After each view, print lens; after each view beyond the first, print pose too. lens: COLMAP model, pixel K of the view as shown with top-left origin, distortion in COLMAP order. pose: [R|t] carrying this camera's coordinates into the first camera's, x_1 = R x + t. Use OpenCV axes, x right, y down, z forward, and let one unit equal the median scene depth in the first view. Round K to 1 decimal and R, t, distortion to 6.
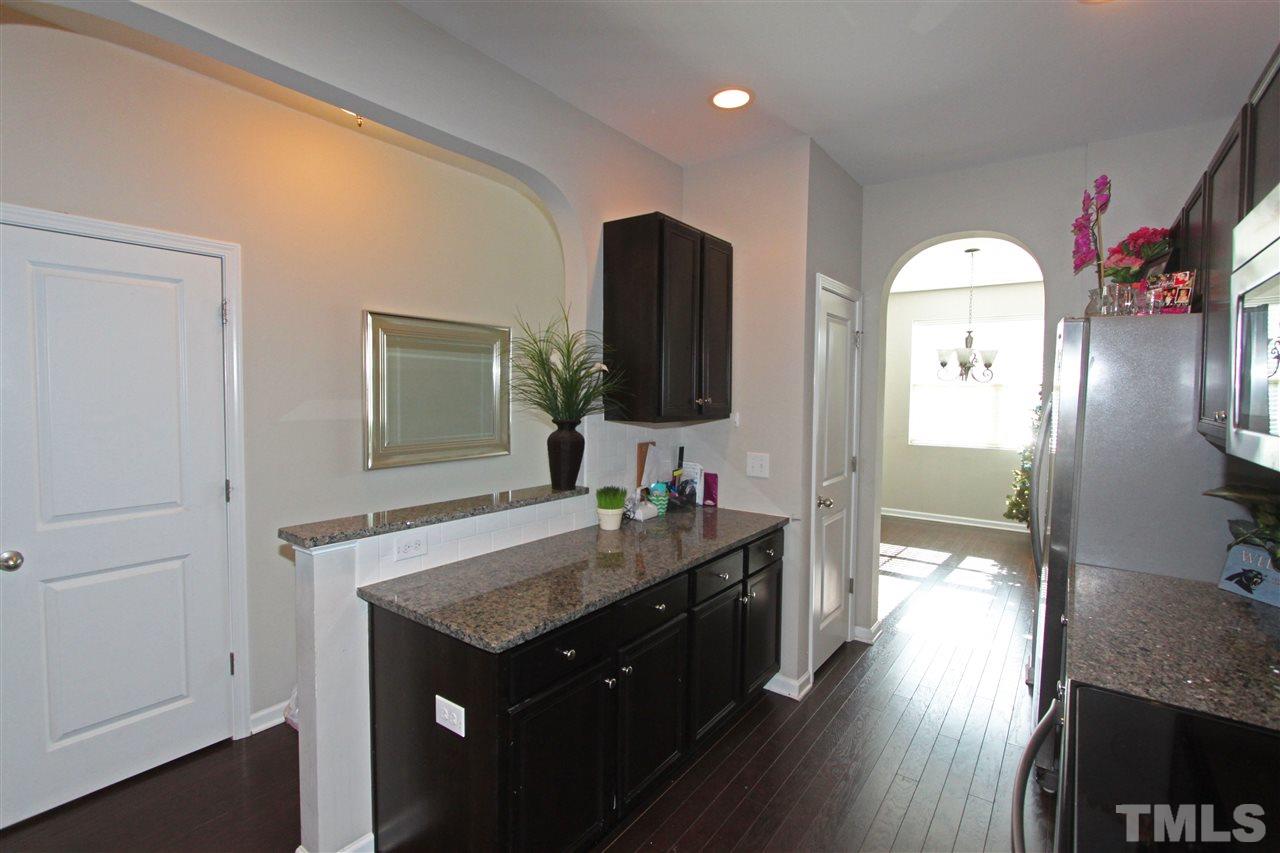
lens RADIAL K [[588.8, 0, 632.5], [0, 588.8, 418.9], [0, 0, 1]] dist [-0.016279, 0.000183]
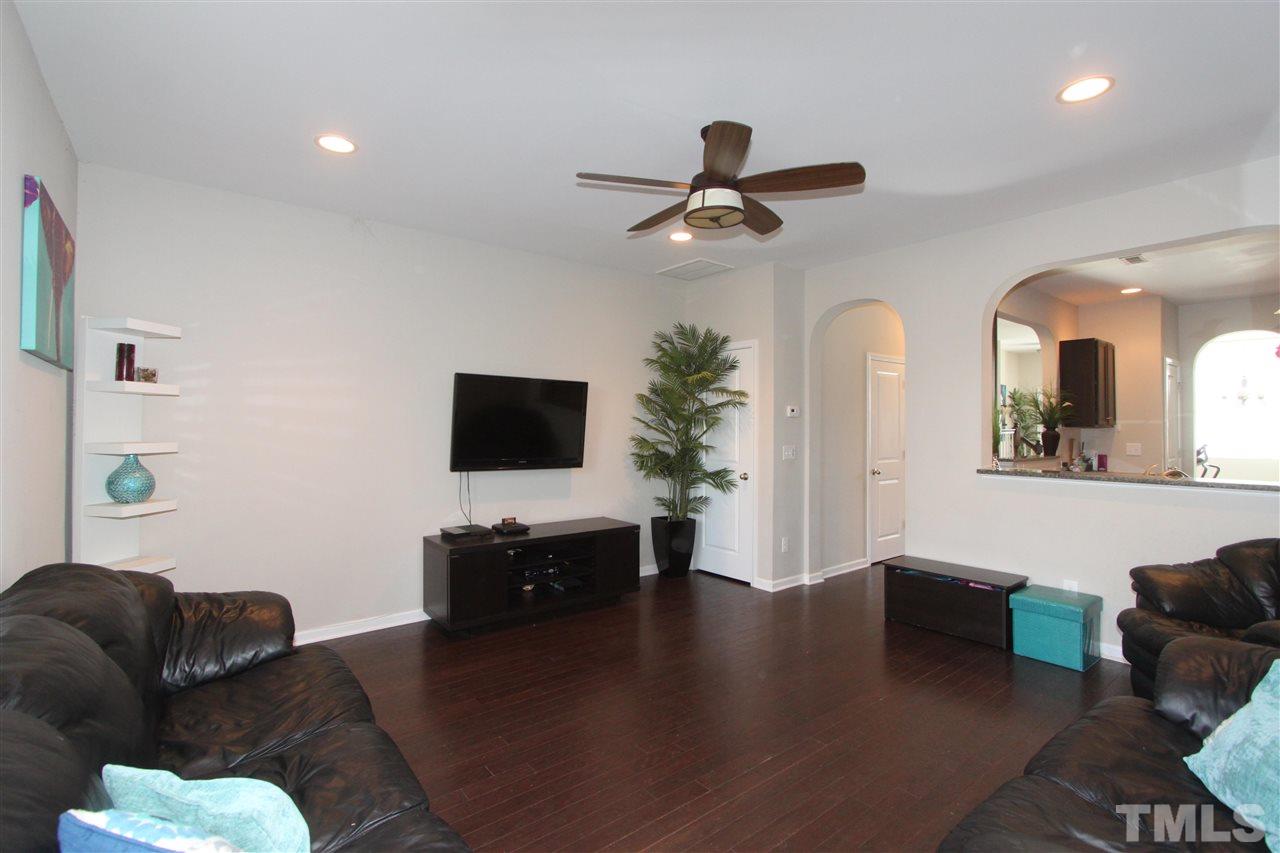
lens RADIAL K [[588.8, 0, 632.5], [0, 588.8, 418.9], [0, 0, 1]] dist [-0.016279, 0.000183]
pose [[0.964382, -0.010902, -0.264288, -1.071594], [-0.005924, 0.998010, -0.062782, 0.125116], [0.264446, 0.062112, 0.962398, -1.637077]]
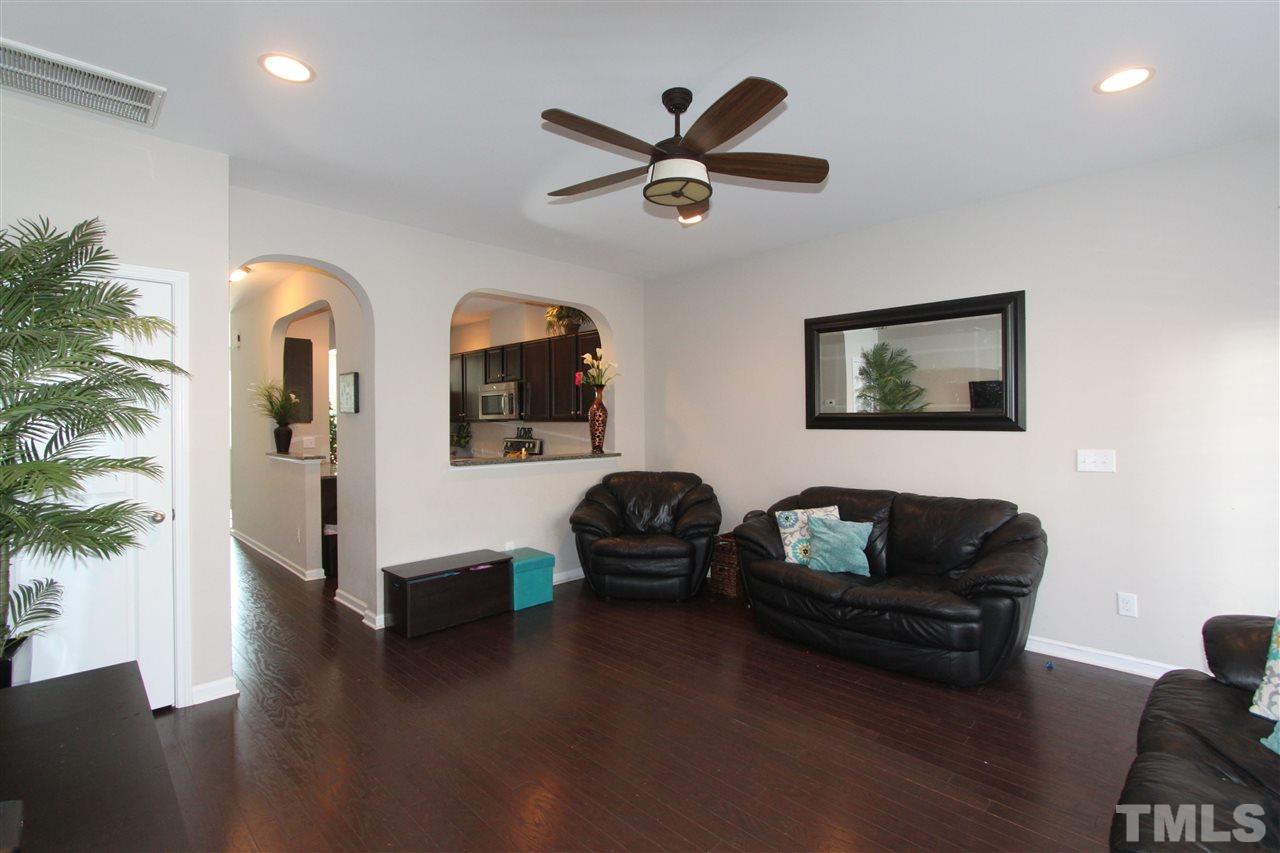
lens RADIAL K [[588.8, 0, 632.5], [0, 588.8, 418.9], [0, 0, 1]] dist [-0.016279, 0.000183]
pose [[0.140207, -0.006672, 0.990100, -2.139697], [0.054455, 0.998516, -0.000983, 0.062501], [-0.988624, 0.054054, 0.140362, -0.670179]]
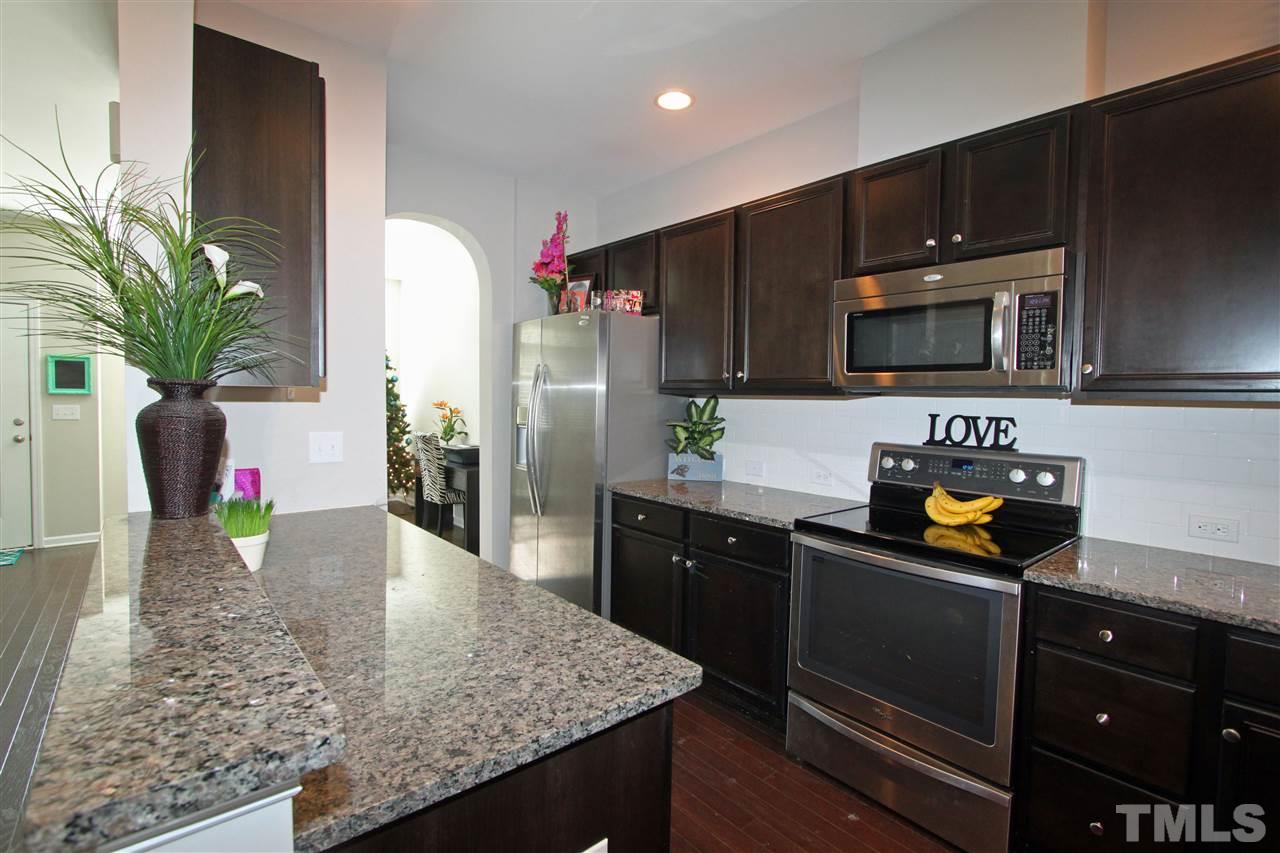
lens RADIAL K [[588.8, 0, 632.5], [0, 588.8, 418.9], [0, 0, 1]] dist [-0.016279, 0.000183]
pose [[0.226026, -0.047129, 0.972980, -0.497262], [0.033668, 0.998610, 0.040549, 0.026359], [-0.973539, 0.023593, 0.227299, 0.489831]]
